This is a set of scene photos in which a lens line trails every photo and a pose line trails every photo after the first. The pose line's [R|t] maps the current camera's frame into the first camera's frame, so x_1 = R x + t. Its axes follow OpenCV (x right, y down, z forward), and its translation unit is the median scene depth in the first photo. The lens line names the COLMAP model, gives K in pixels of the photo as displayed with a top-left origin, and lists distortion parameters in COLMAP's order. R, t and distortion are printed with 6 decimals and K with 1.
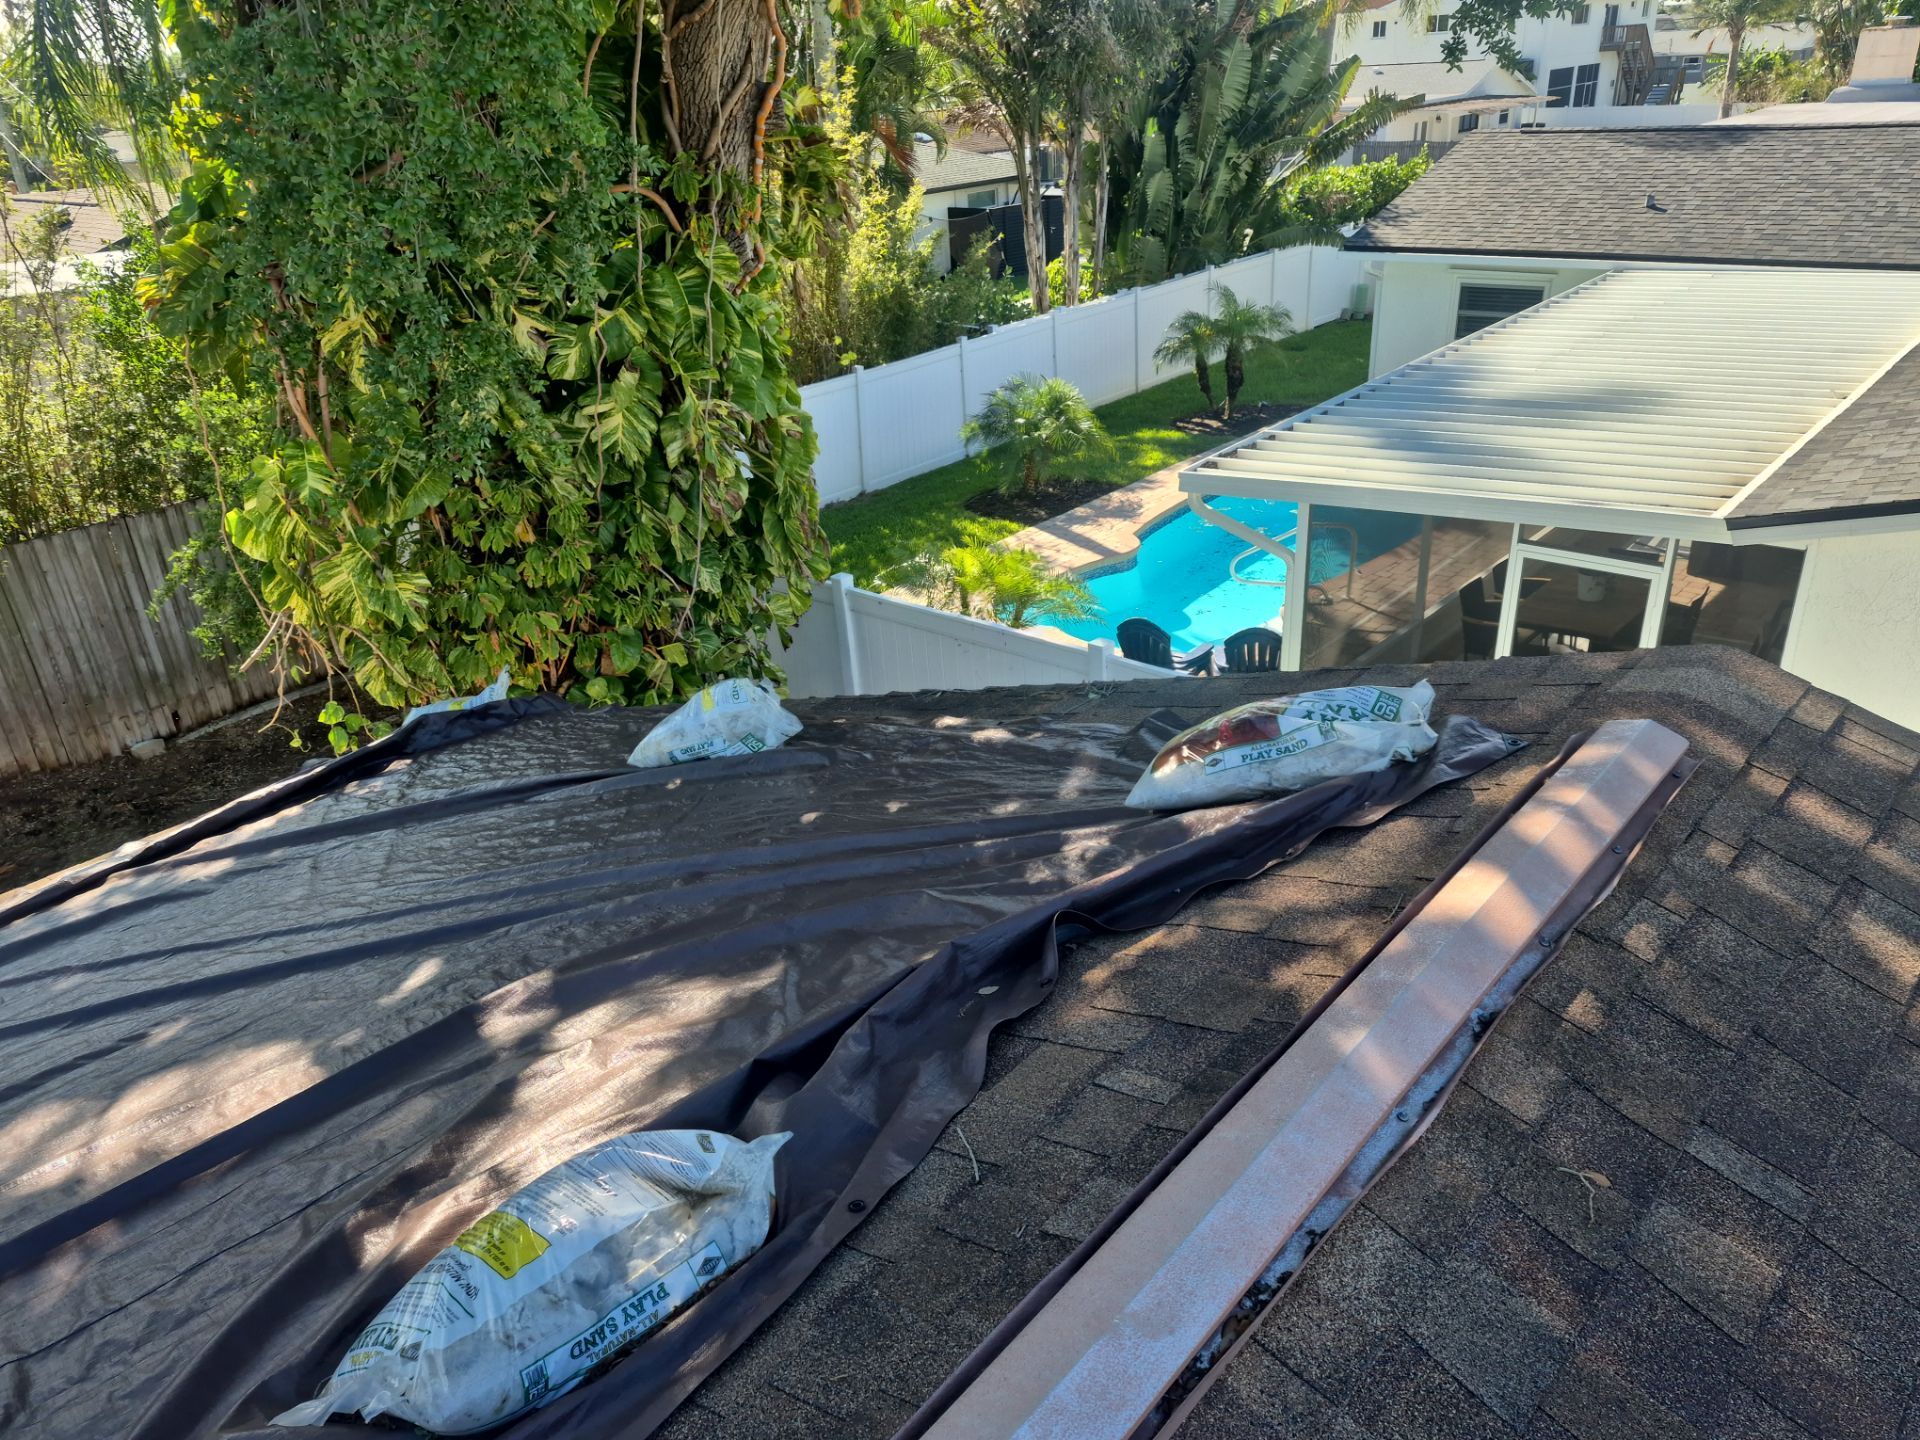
lens RADIAL K [[1337.9, 0, 946.7], [0, 1337.9, 717.2], [0, 0, 1]] dist [0.070310, -0.068625]
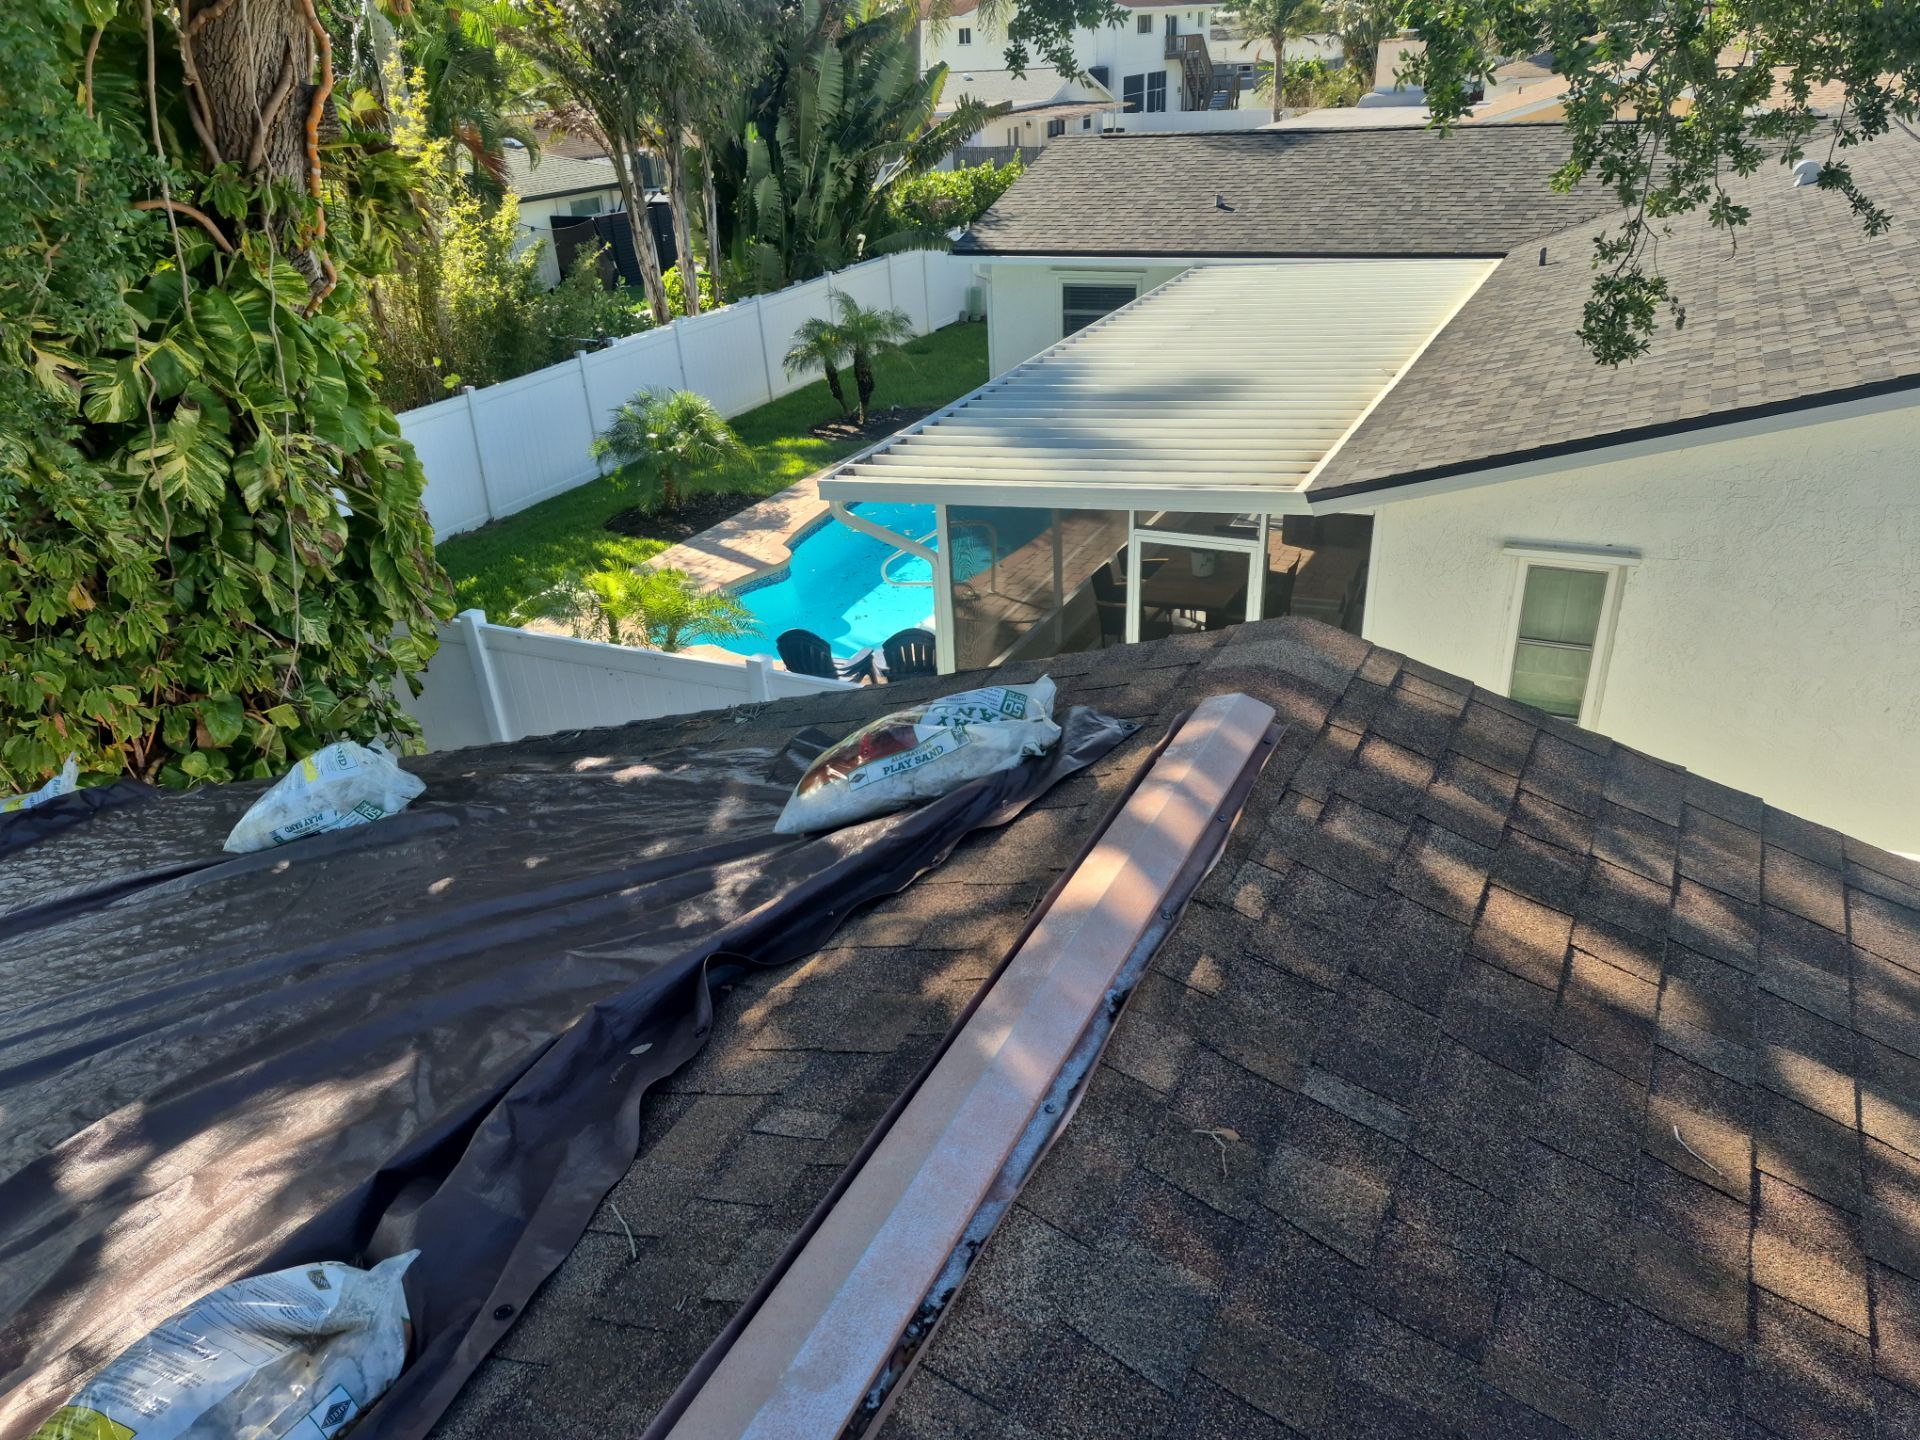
lens RADIAL K [[1337.9, 0, 945.4], [0, 1337.9, 747.4], [0, 0, 1]] dist [0.070310, -0.068625]
pose [[0.966031, -0.113451, 0.232191, 0.015656], [0.109874, 0.993542, 0.028323, -0.004302], [-0.233905, -0.001849, 0.972258, 0.007878]]
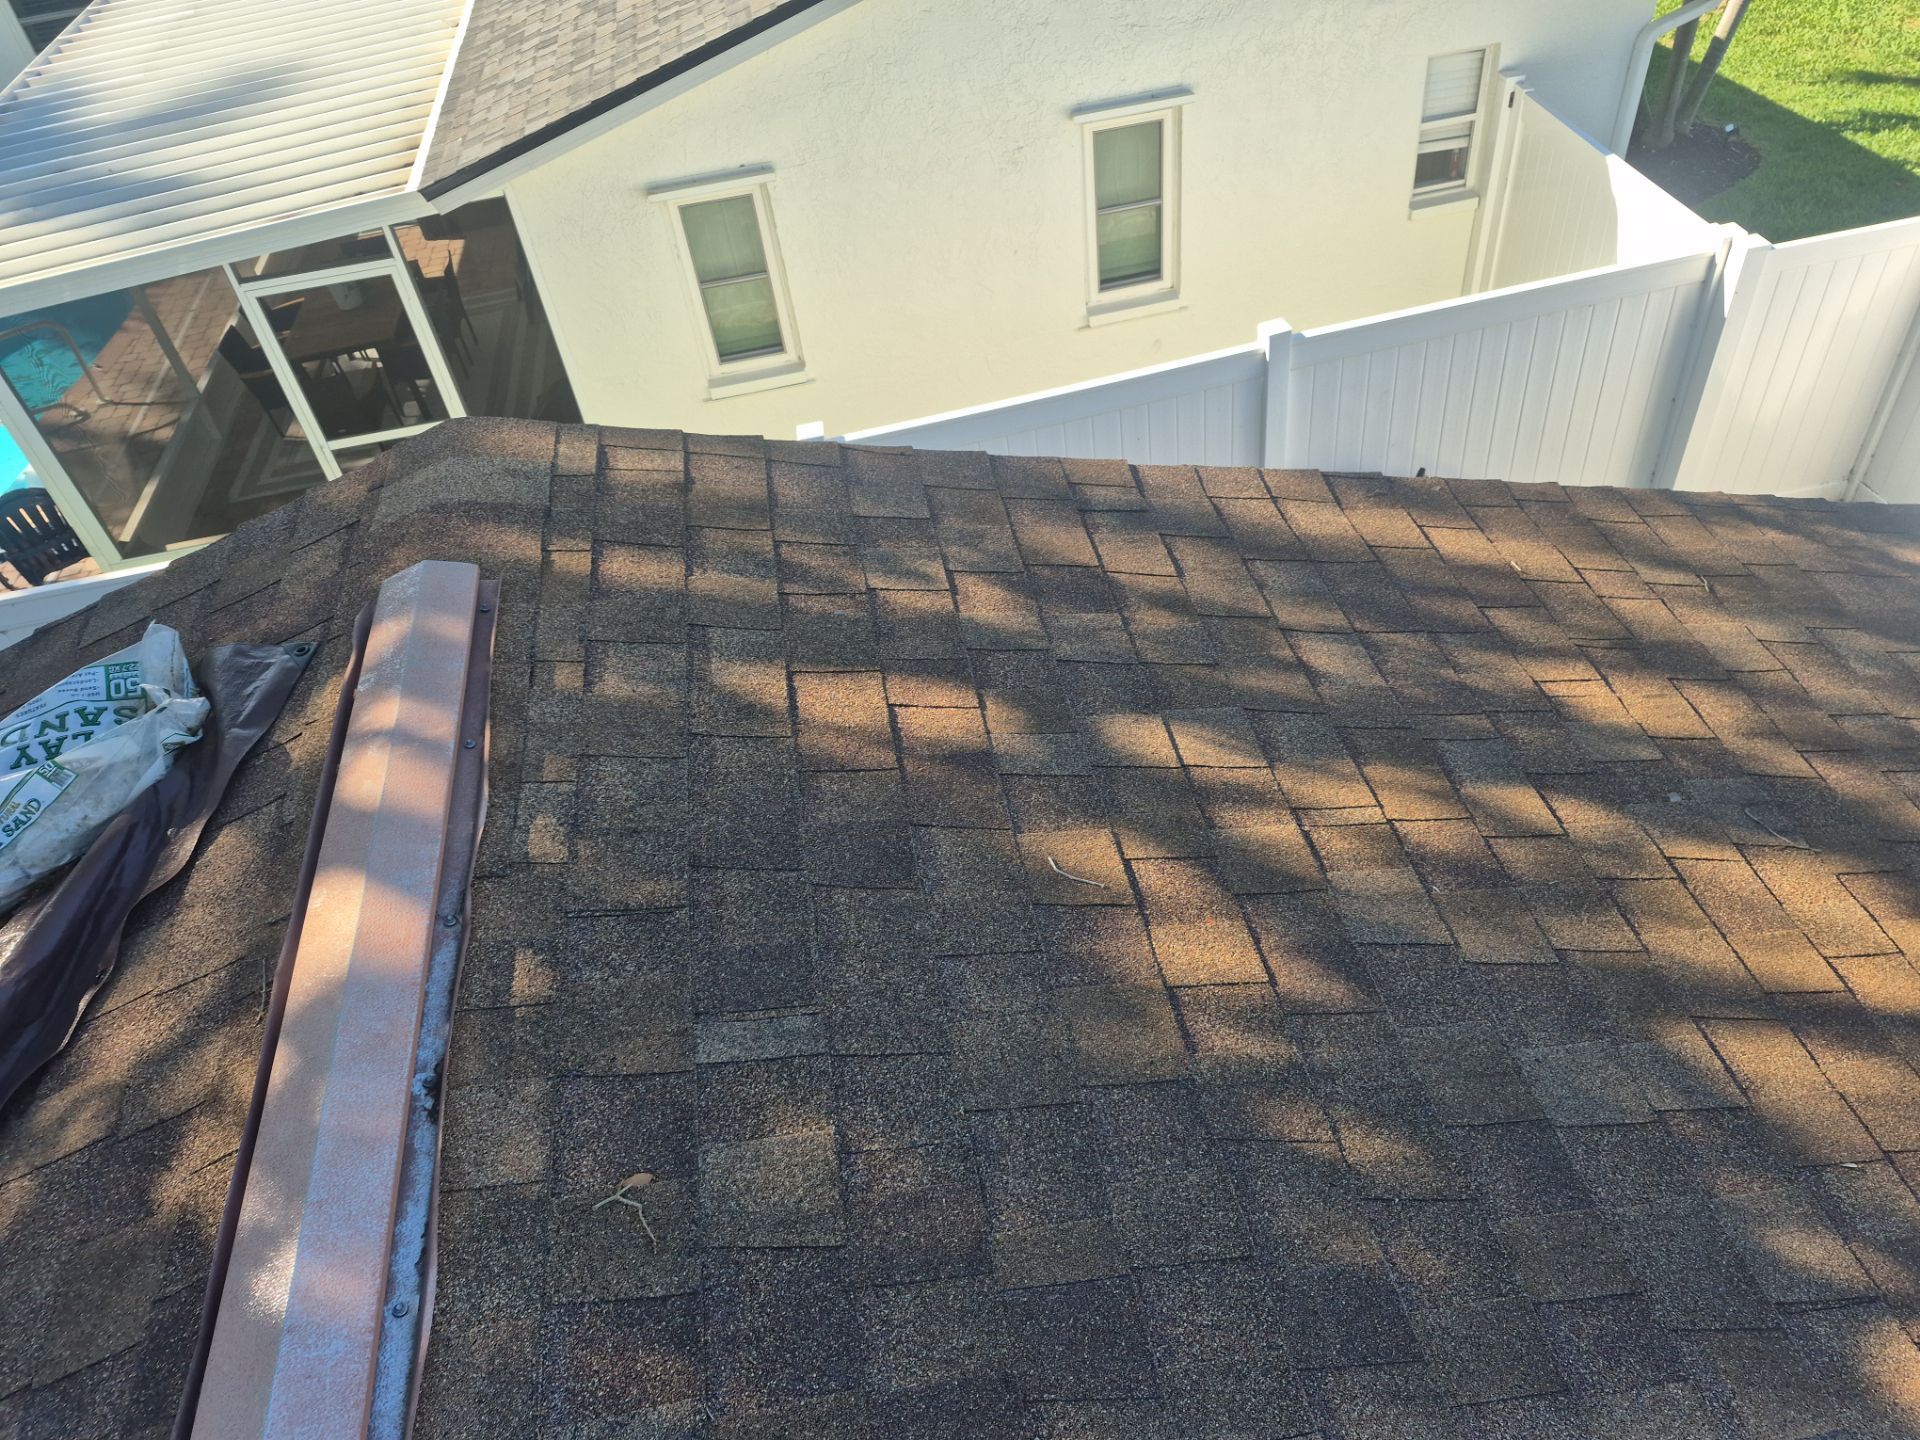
lens RADIAL K [[1316.9, 0, 958.9], [0, 1316.9, 667.7], [0, 0, 1]] dist [0.070737, -0.067495]
pose [[0.607683, -0.535726, 0.586276, 0.081818], [0.409697, 0.843871, 0.346454, -0.036647], [-0.680345, 0.029661, 0.732291, 0.073137]]
